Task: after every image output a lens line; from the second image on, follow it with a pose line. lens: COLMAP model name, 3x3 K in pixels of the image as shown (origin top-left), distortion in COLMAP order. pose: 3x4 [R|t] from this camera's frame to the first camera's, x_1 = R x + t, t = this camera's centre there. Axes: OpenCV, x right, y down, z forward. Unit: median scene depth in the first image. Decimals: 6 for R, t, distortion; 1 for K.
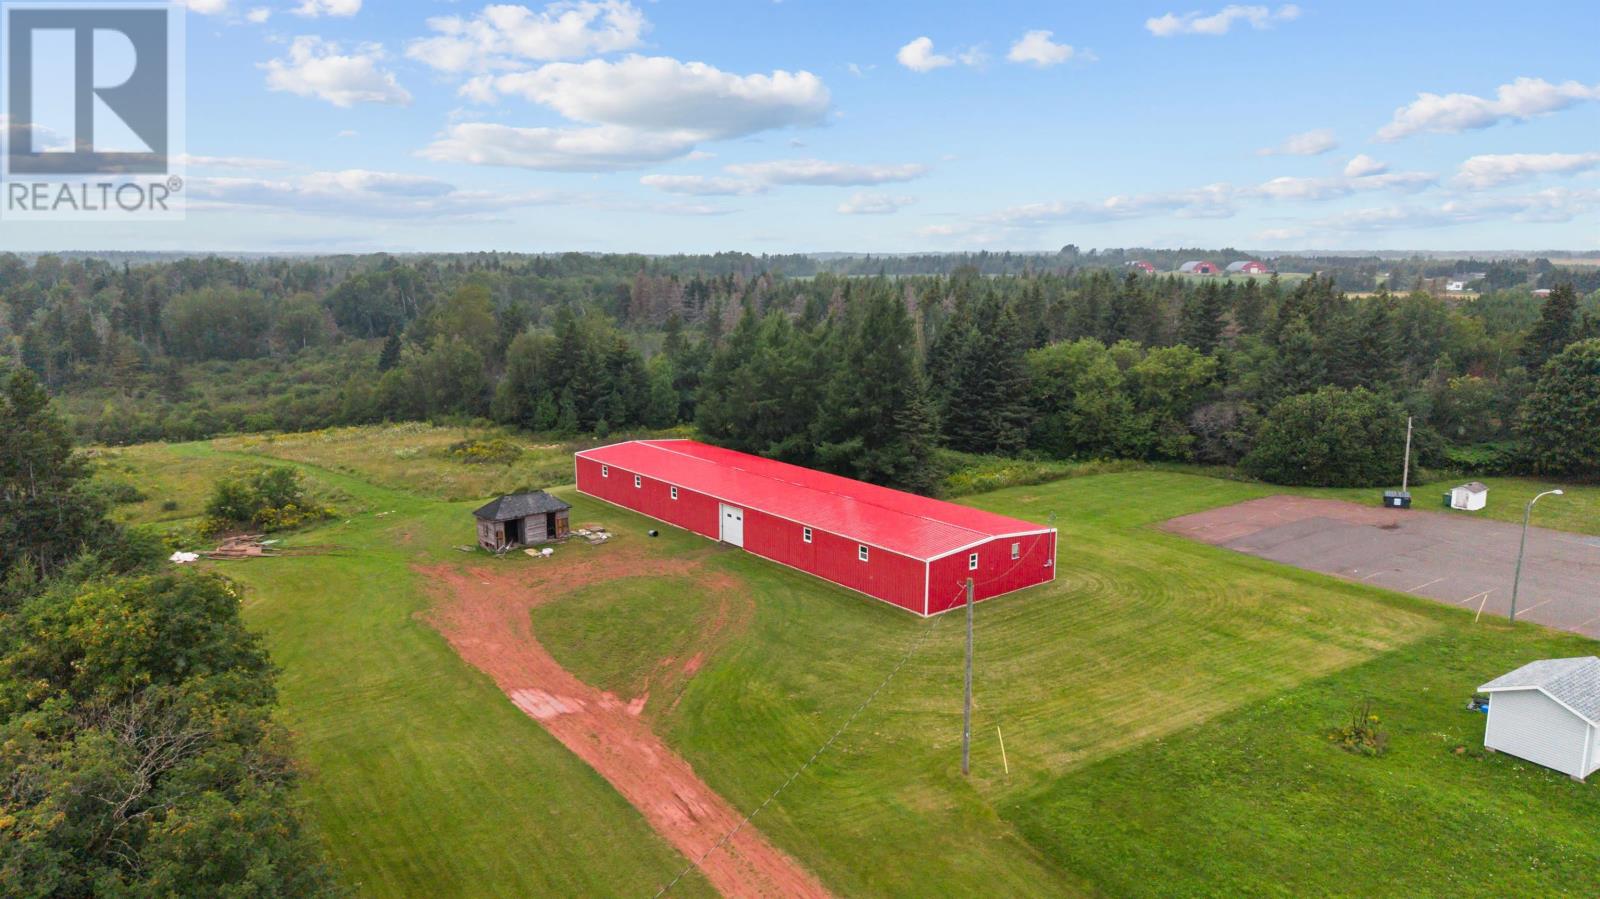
lens RADIAL K [[1061.4, 0, 800.0], [0, 1061.4, 449.5], [0, 0, 1]] dist [0.070390, -0.092414]
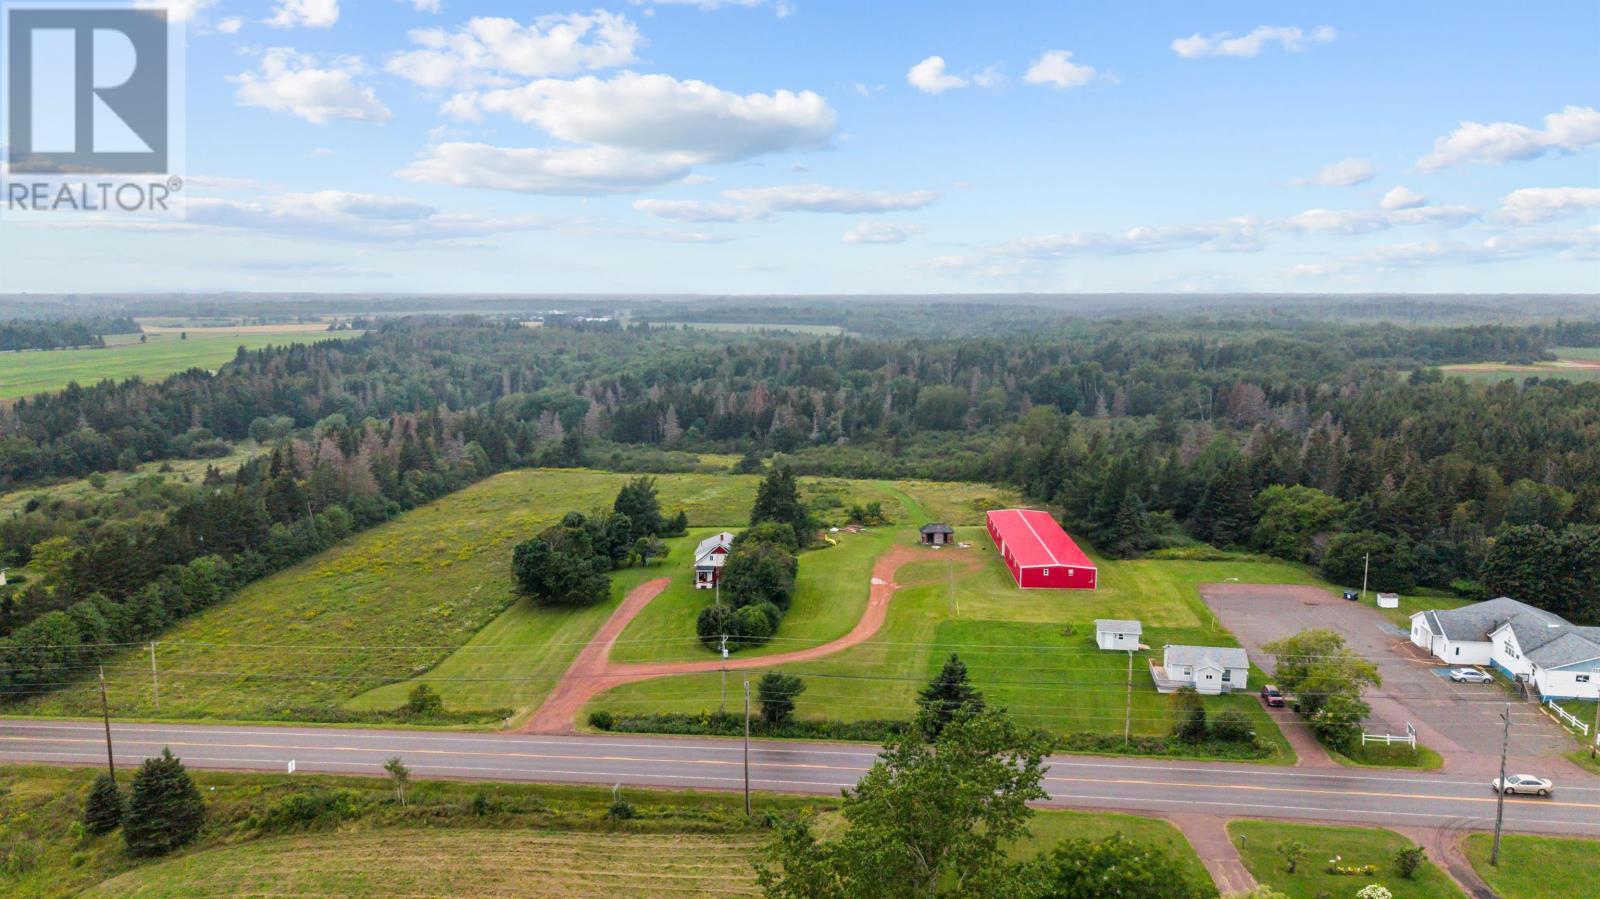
lens RADIAL K [[1081.9, 0, 800.0], [0, 1081.9, 449.5], [0, 0, 1]] dist [0.066535, -0.098979]
pose [[0.747987, 0.093300, -0.657123, 0.897759], [-0.116031, 0.993205, 0.008943, -0.092320], [0.653492, 0.069558, 0.753730, -0.898352]]
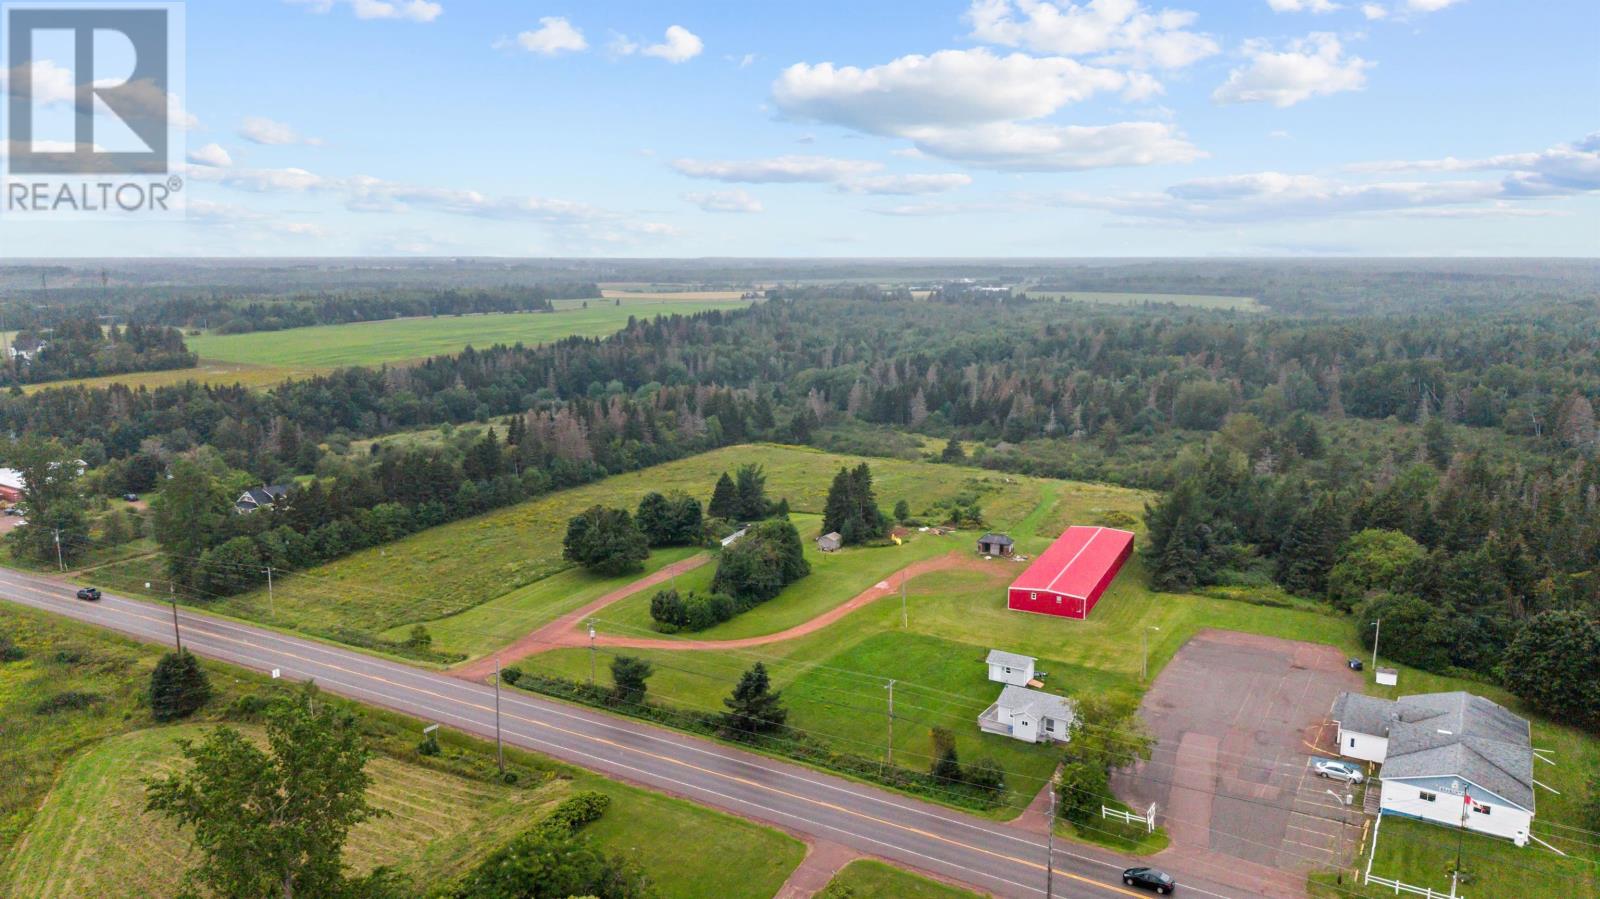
lens RADIAL K [[1081.9, 0, 800.0], [0, 1081.9, 449.5], [0, 0, 1]] dist [0.066535, -0.098979]
pose [[0.428962, 0.157055, -0.889565, 1.371557], [-0.160031, 0.982406, 0.096277, -0.252118], [0.889034, 0.101059, 0.446548, -0.447455]]
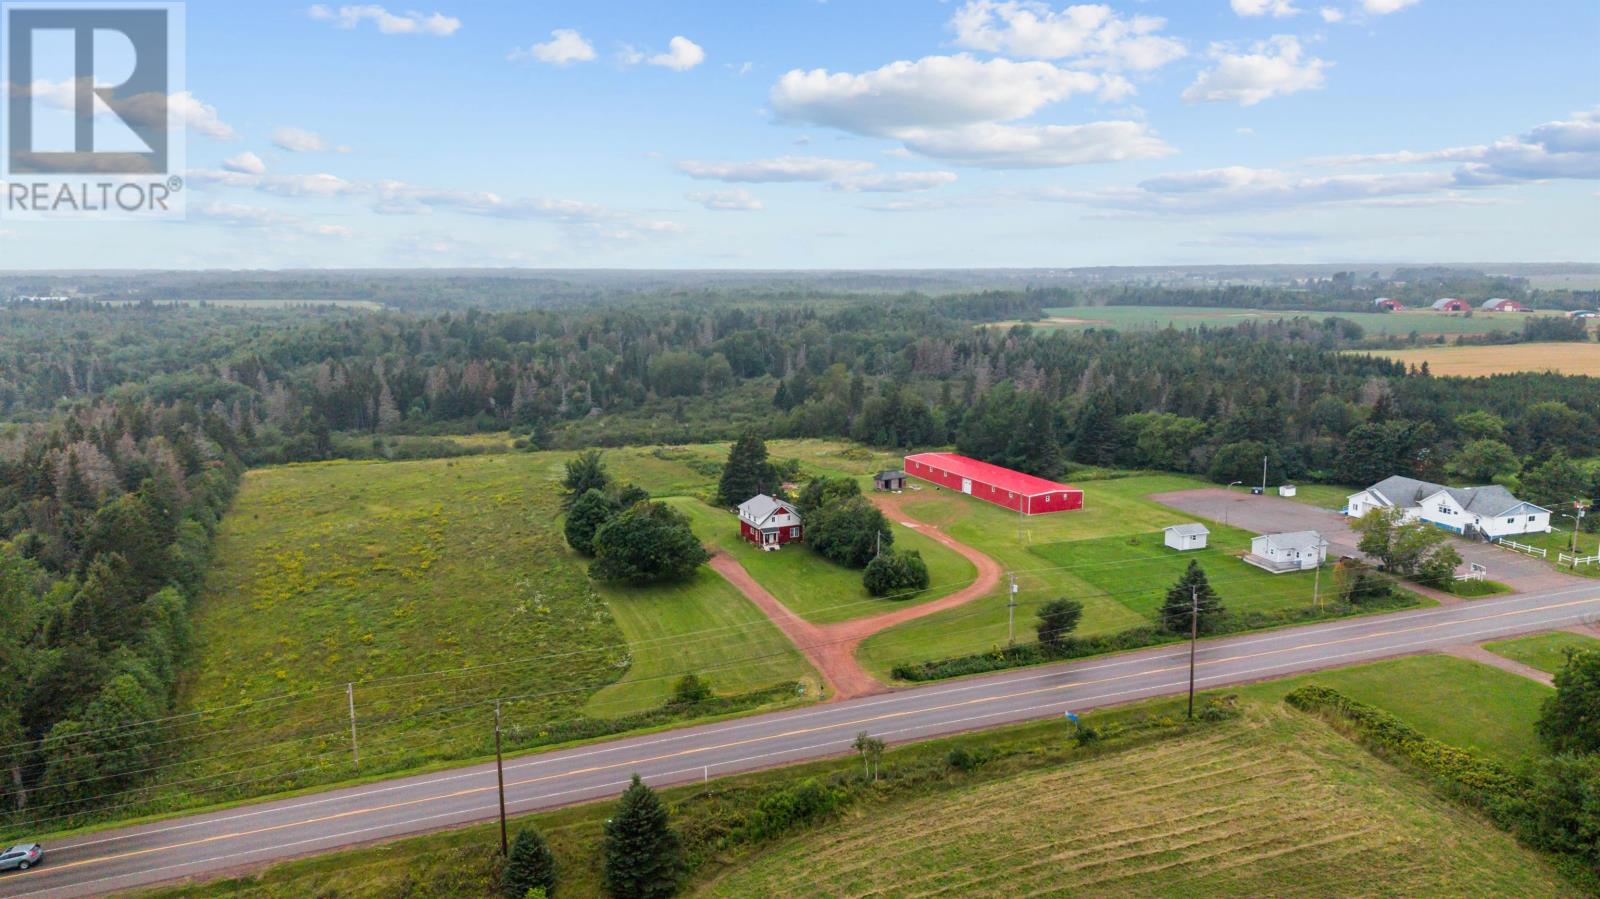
lens RADIAL K [[1056.9, 0, 800.0], [0, 1056.9, 449.5], [0, 0, 1]] dist [0.127500, -0.217693]
pose [[0.968831, 0.037068, -0.244933, 0.135342], [-0.039168, 0.999226, -0.003709, 0.003948], [0.244606, 0.013187, 0.969533, -1.285789]]
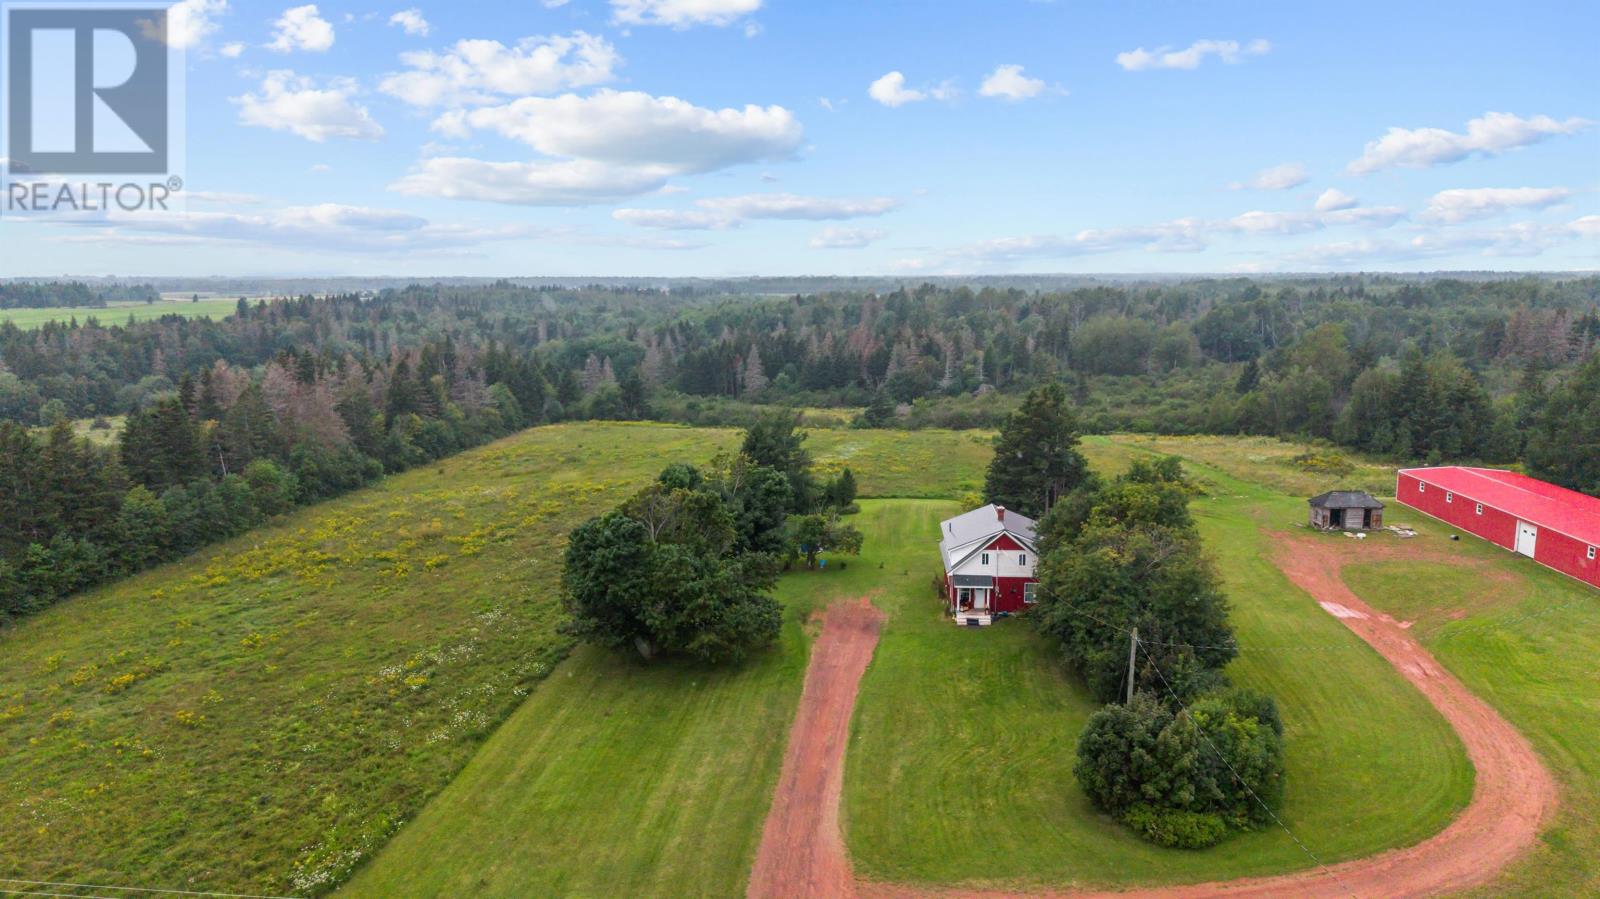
lens RADIAL K [[1061.4, 0, 800.0], [0, 1061.4, 449.5], [0, 0, 1]] dist [0.070390, -0.092414]
pose [[0.730856, 0.104846, -0.674431, 0.112404], [-0.116128, 0.992825, 0.028500, 0.022657], [0.672580, 0.057491, 0.737788, -0.367961]]
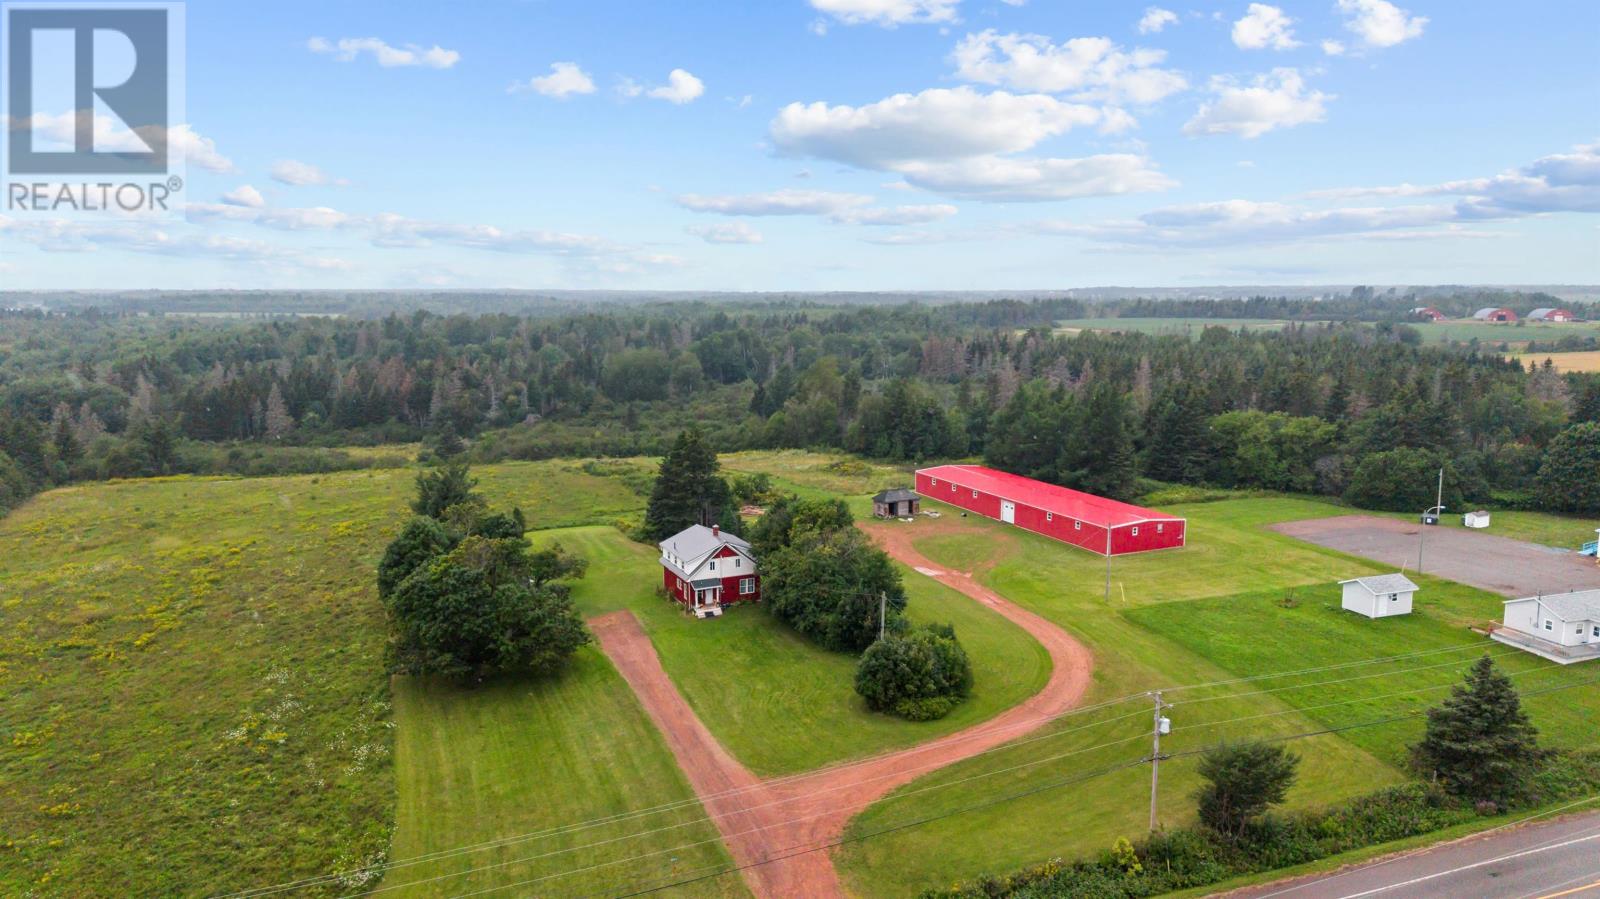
lens RADIAL K [[1061.4, 0, 800.0], [0, 1061.4, 449.5], [0, 0, 1]] dist [0.070390, -0.092414]
pose [[0.969404, 0.033906, -0.243117, 0.024252], [-0.041246, 0.998832, -0.025165, 0.018373], [0.241980, 0.034422, 0.969670, -0.678590]]
